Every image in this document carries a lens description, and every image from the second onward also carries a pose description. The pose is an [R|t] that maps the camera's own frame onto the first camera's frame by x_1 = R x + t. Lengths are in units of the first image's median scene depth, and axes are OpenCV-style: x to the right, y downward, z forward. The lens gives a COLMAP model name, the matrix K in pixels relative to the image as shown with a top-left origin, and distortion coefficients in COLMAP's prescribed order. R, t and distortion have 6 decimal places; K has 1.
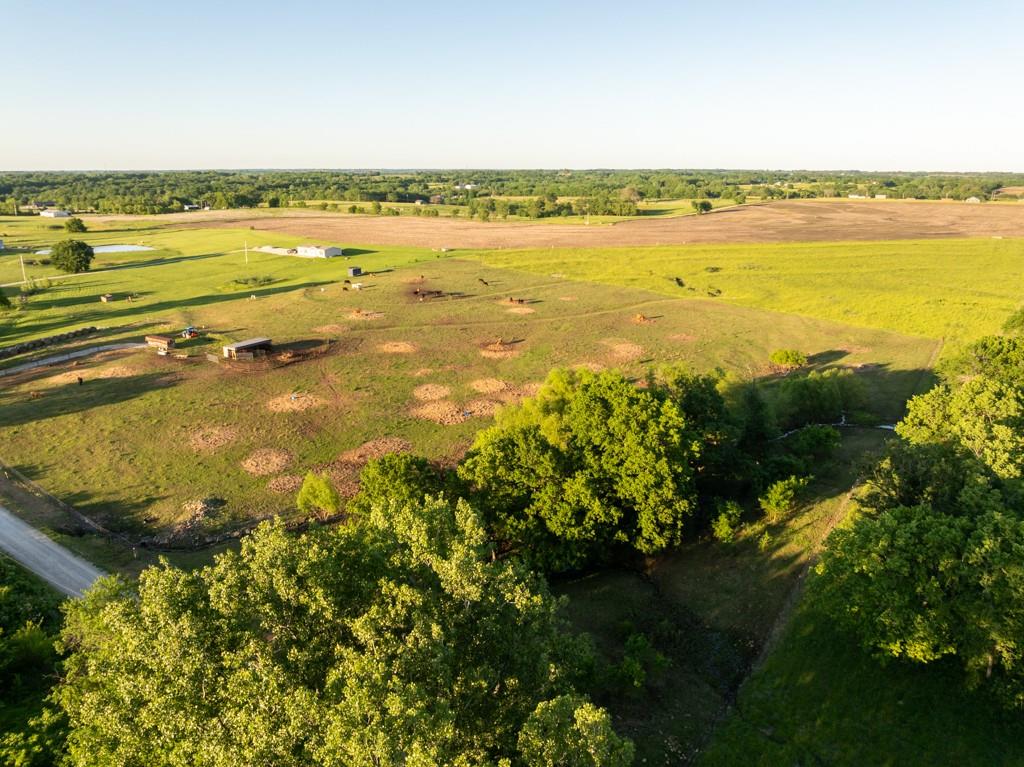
lens RADIAL K [[716.4, 0, 513.6], [0, 716.4, 383.1], [0, 0, 1]] dist [-0.033764, -0.012276]
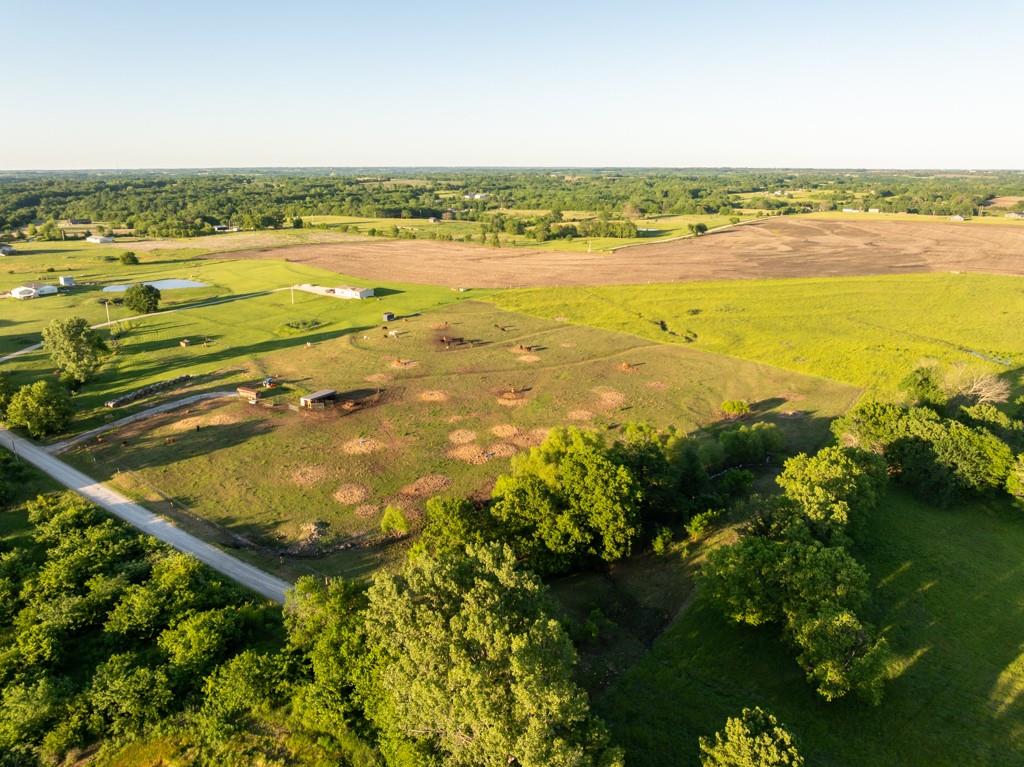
lens RADIAL K [[716.4, 0, 510.7], [0, 716.4, 379.5], [0, 0, 1]] dist [-0.033764, -0.012276]
pose [[0.999896, -0.000380, -0.014444, -0.004559], [0.000368, 1.000000, -0.000843, -0.082794], [0.014444, 0.000838, 0.999895, -0.297380]]
